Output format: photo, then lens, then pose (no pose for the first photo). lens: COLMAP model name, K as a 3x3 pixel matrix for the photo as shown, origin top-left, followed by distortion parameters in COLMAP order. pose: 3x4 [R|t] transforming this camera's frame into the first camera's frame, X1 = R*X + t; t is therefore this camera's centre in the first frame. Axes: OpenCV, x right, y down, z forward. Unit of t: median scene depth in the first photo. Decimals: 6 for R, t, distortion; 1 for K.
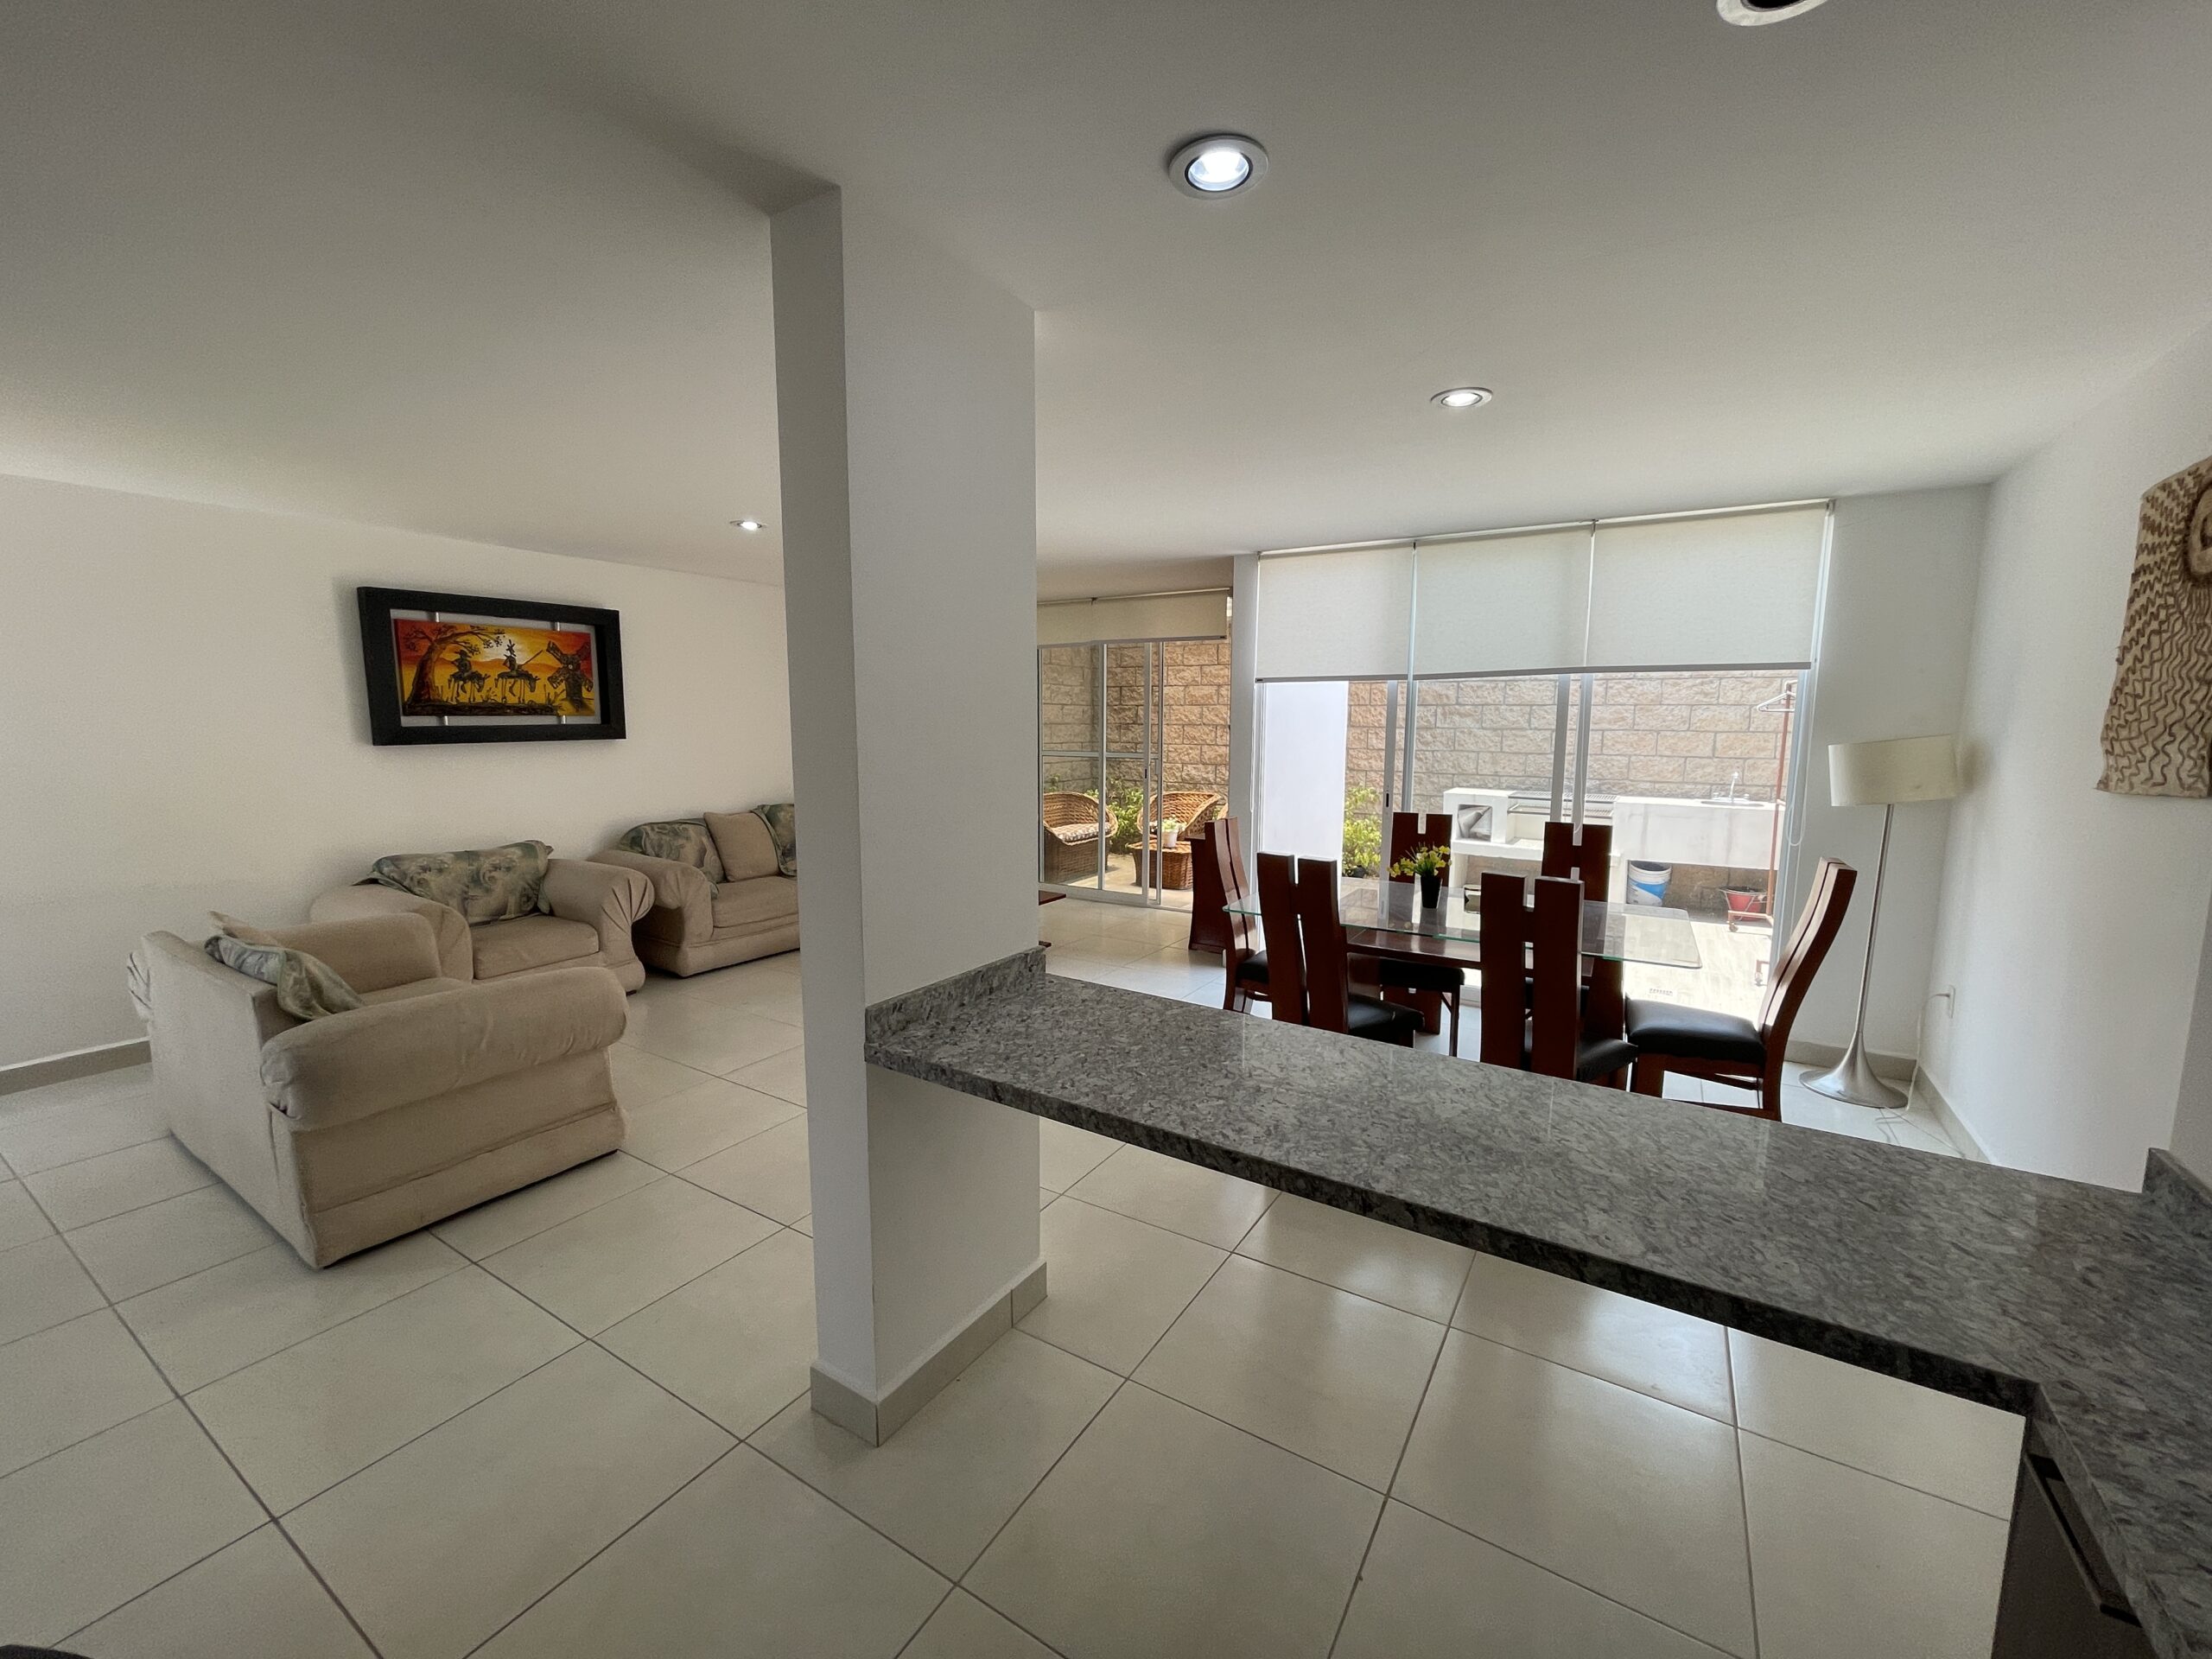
lens RADIAL K [[889.9, 0, 1091.6], [0, 889.9, 834.7], [0, 0, 1]] dist [-0.004205, -0.000143]
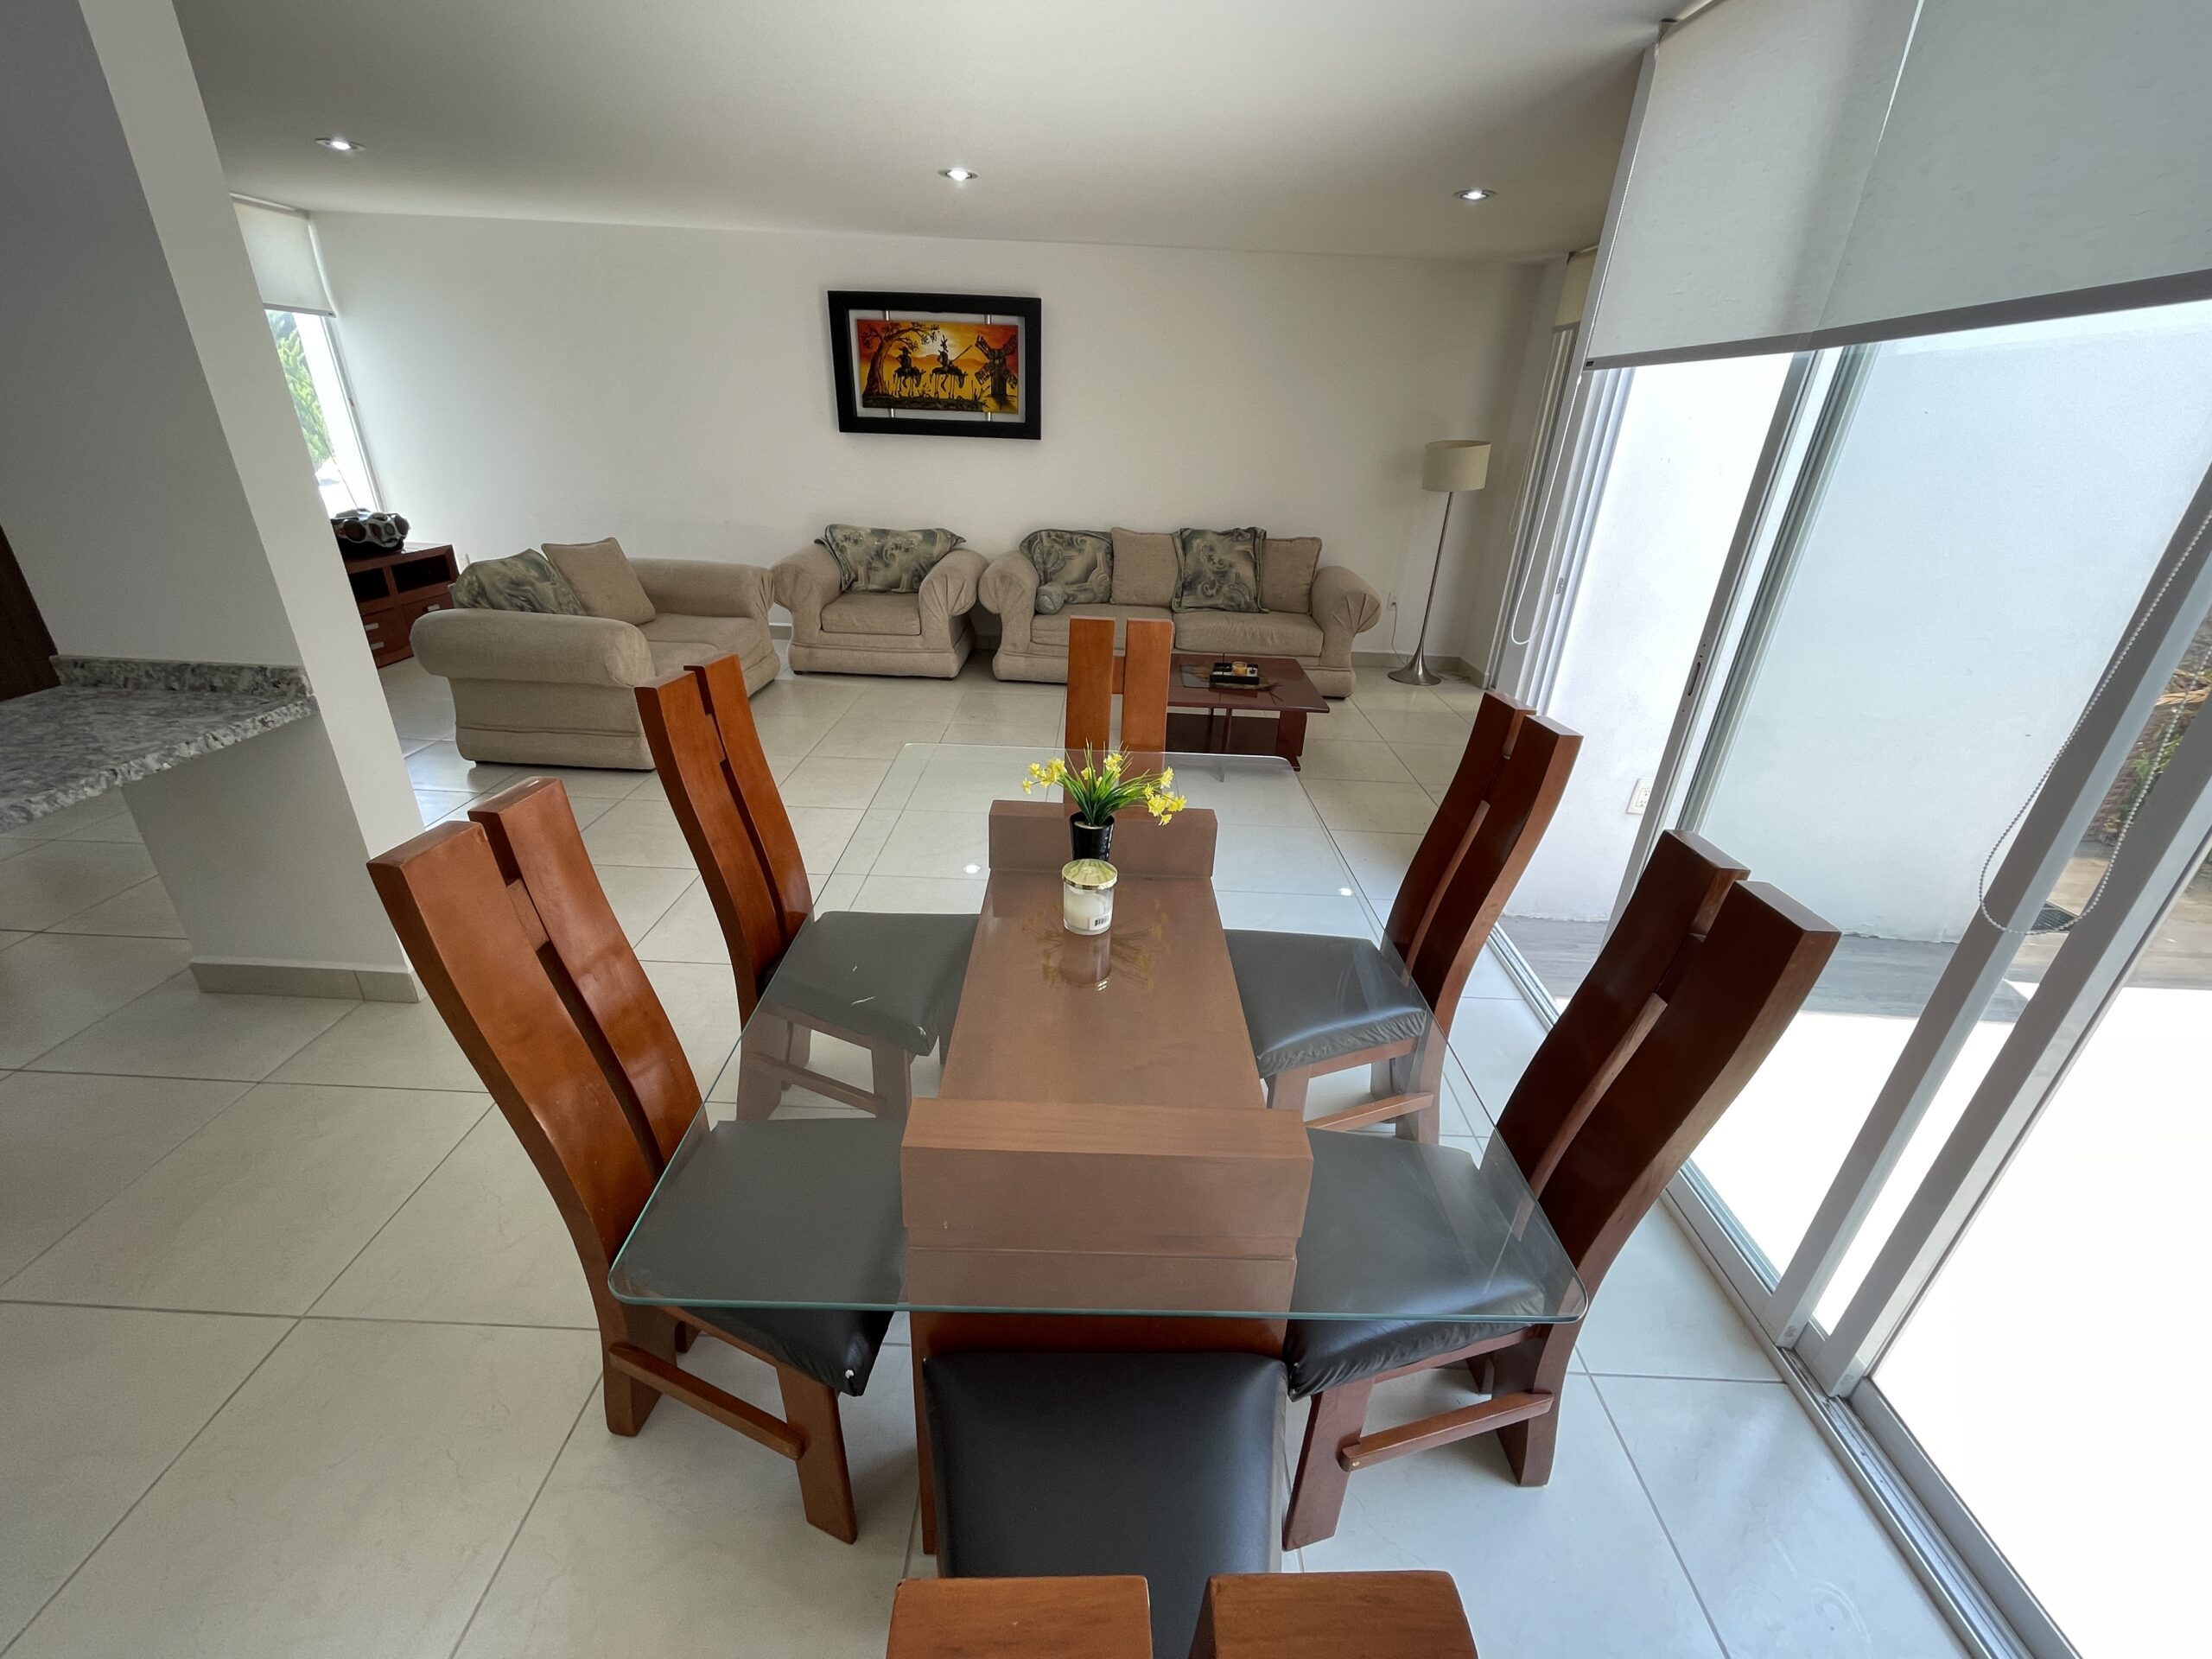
lens RADIAL K [[889.9, 0, 1096.4], [0, 889.9, 828.0], [0, 0, 1]] dist [-0.004205, -0.000143]
pose [[0.520553, 0.380834, -0.764192, 0.505991], [-0.151171, 0.921986, 0.356496, -0.077814], [0.840340, -0.070051, 0.537514, 0.523021]]
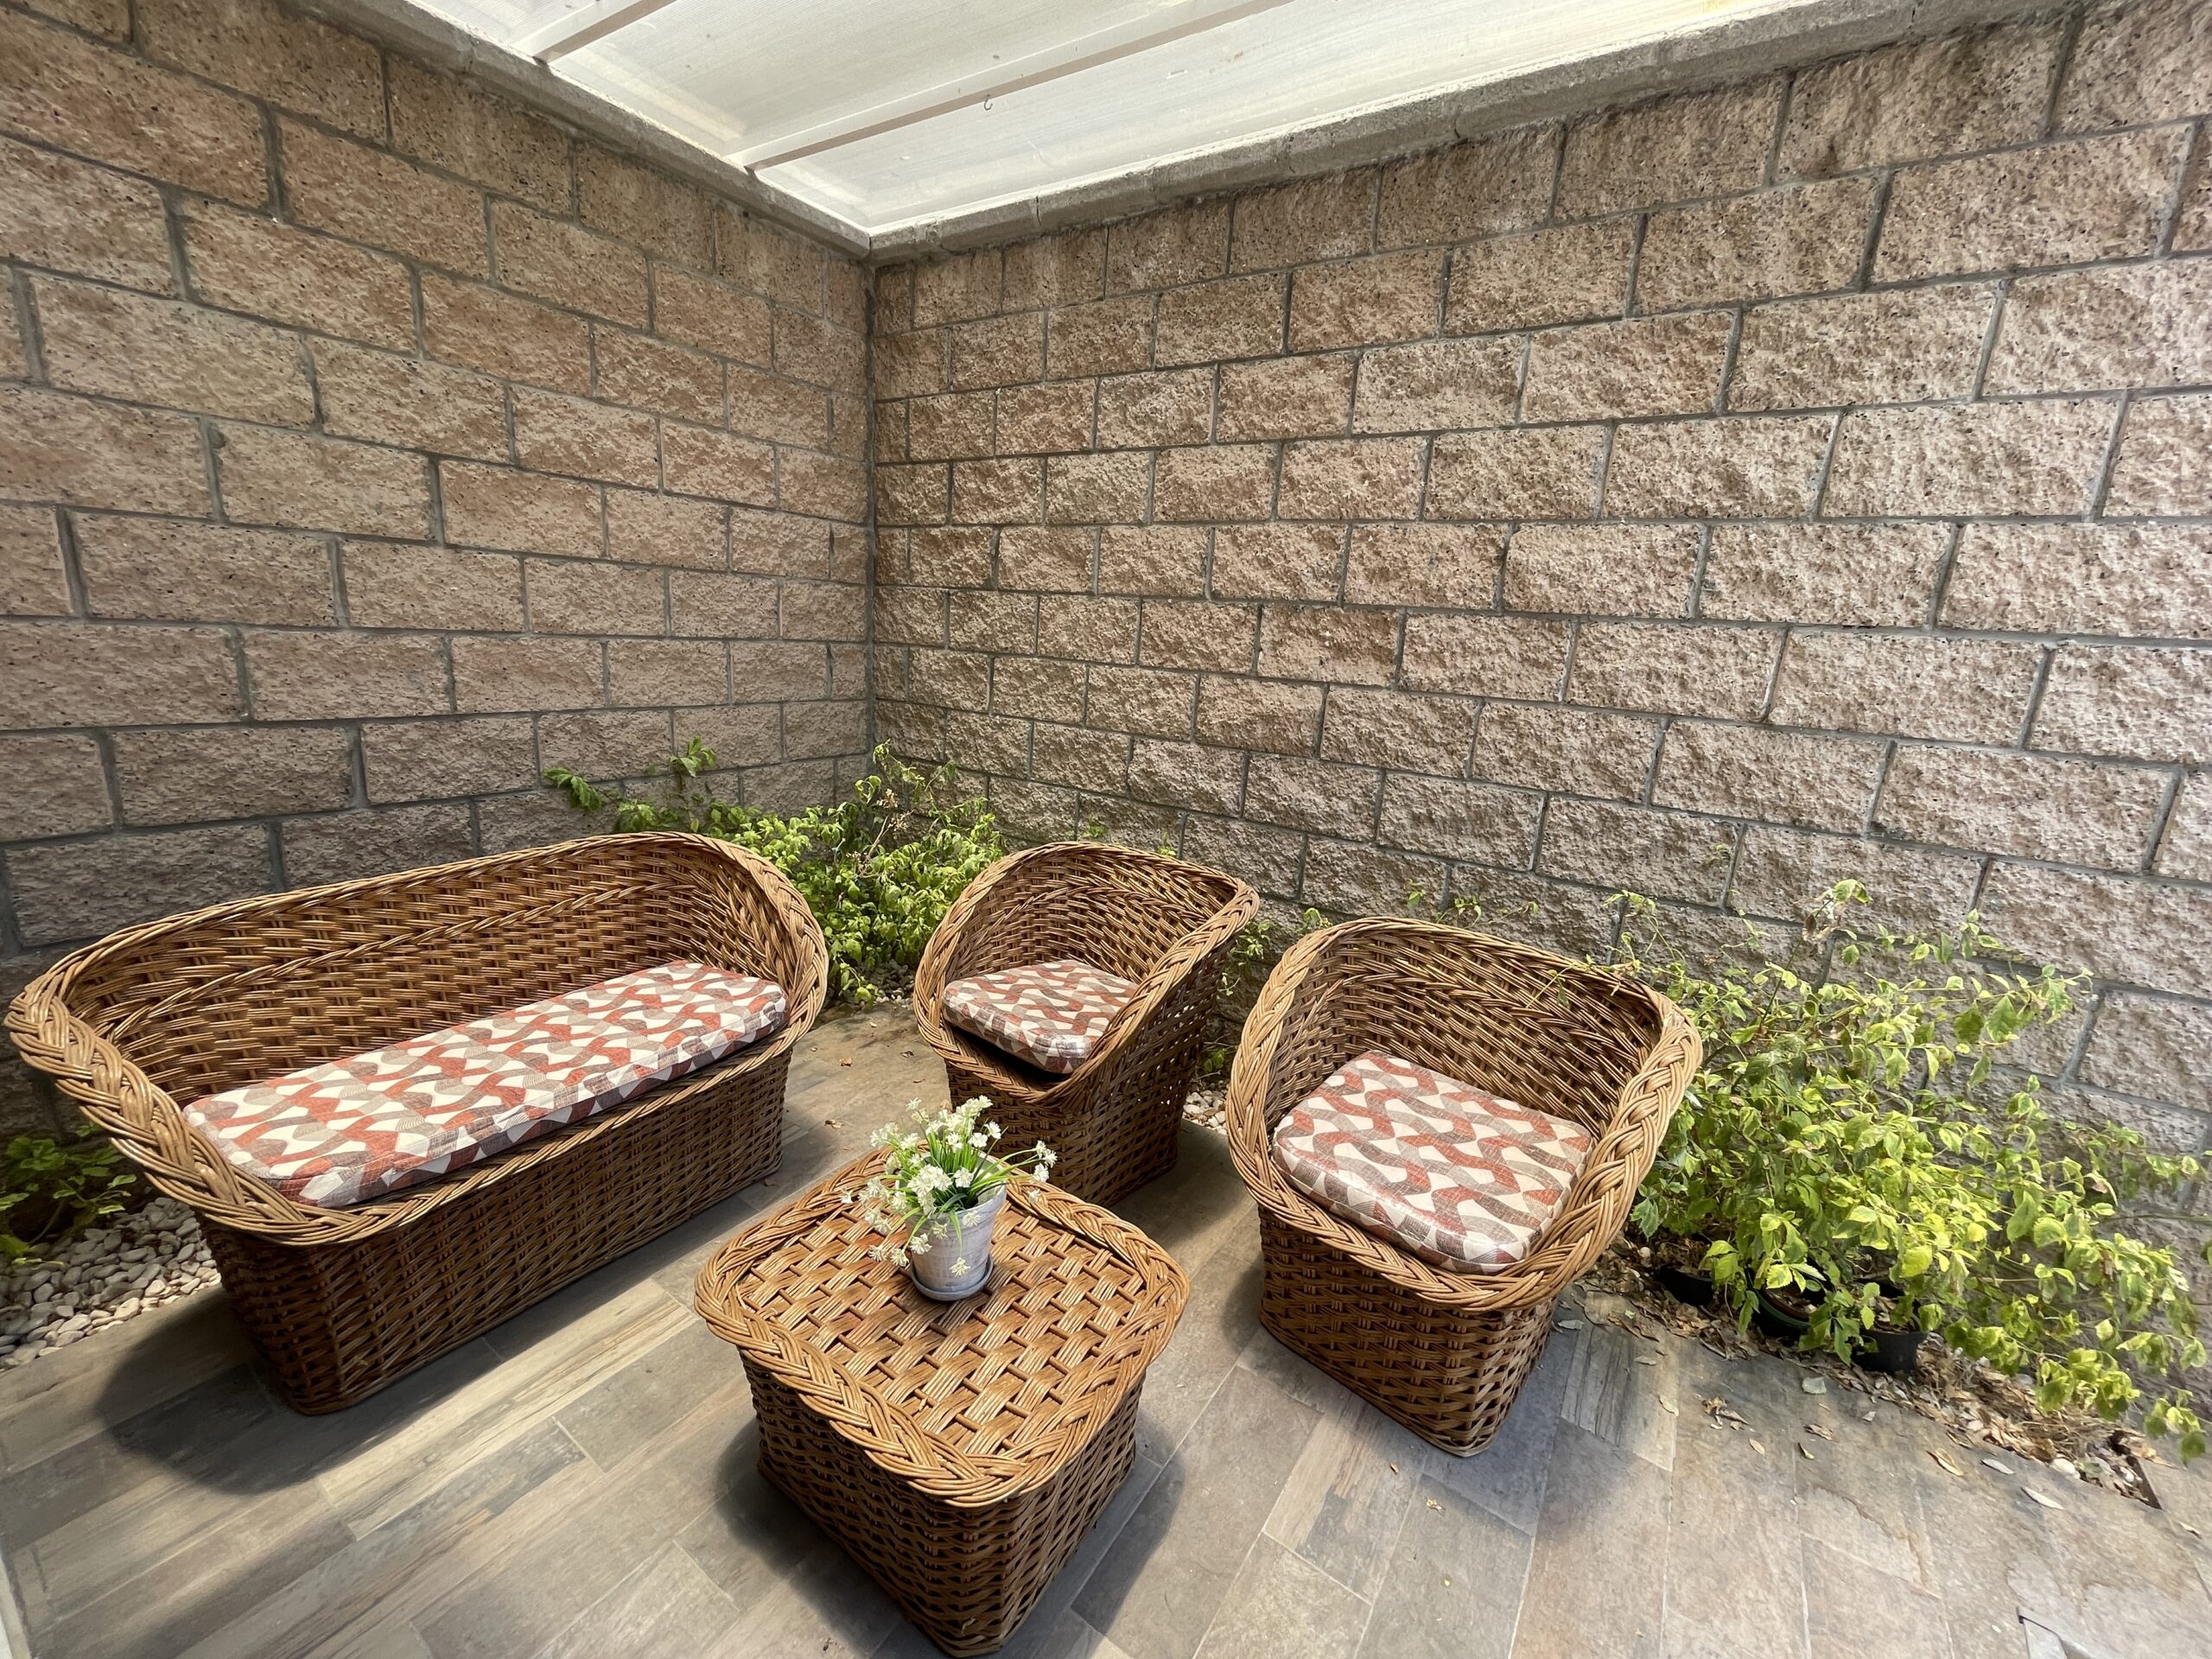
lens RADIAL K [[889.9, 0, 1096.5], [0, 889.9, 828.8], [0, 0, 1]] dist [-0.004205, -0.000143]
pose [[0.998369, 0.056193, -0.010074, 0.183319], [-0.054949, 0.993723, 0.097442, -0.147734], [0.015486, -0.096729, 0.995190, 1.364803]]
